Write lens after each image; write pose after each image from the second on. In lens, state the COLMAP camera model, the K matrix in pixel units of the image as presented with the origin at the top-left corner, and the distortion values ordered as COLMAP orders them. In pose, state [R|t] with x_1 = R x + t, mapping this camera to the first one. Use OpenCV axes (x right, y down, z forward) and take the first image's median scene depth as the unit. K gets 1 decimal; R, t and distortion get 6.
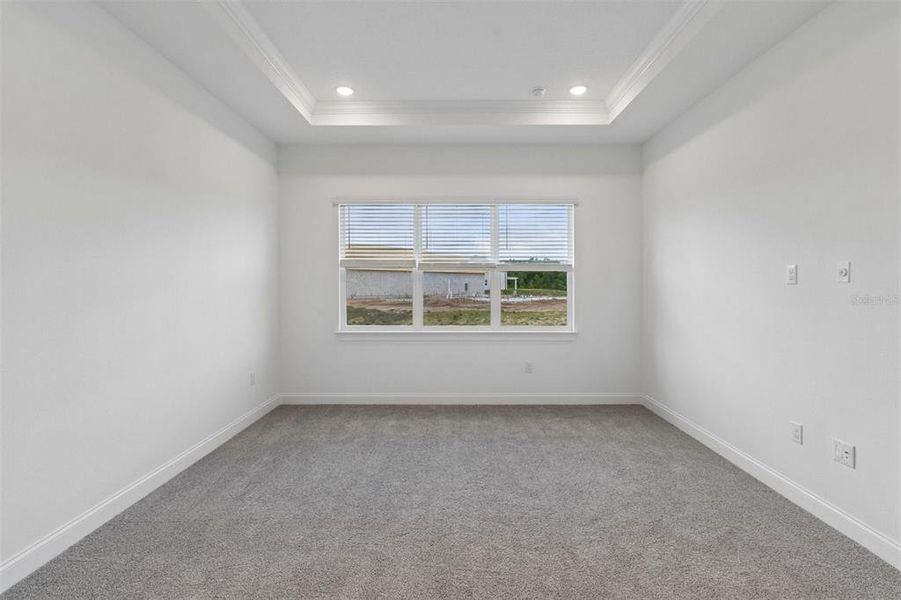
lens RADIAL K [[398.6, 0, 482.0], [0, 398.6, 288.0], [0, 0, 1]] dist [0.003827, -0.001602]
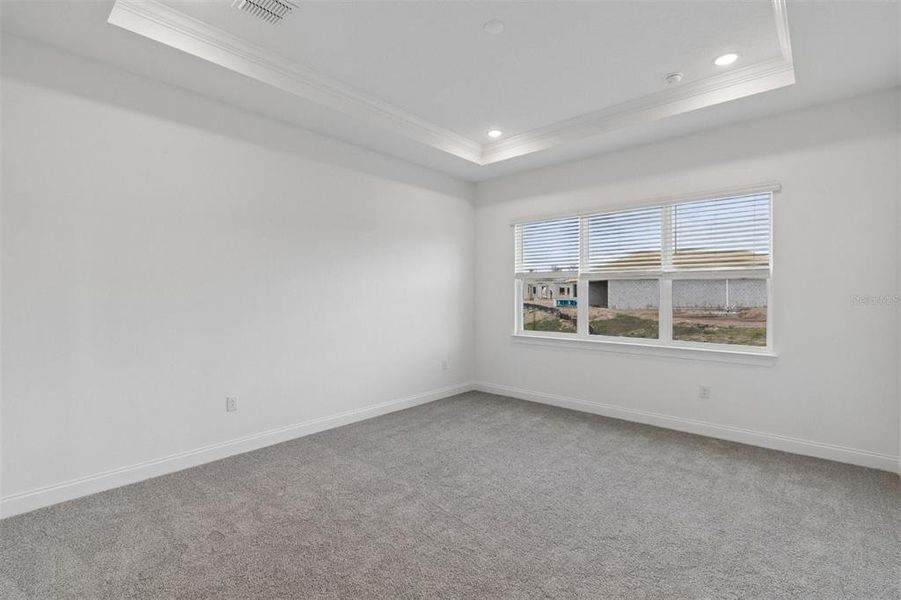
lens RADIAL K [[398.3, 0, 455.5], [0, 398.3, 293.2], [0, 0, 1]] dist [0.002813, -0.000954]
pose [[0.762535, -0.001366, -0.646946, 0.335501], [-0.005858, 0.999942, -0.009016, 0.000070], [0.646921, 0.010665, 0.762483, 0.008783]]
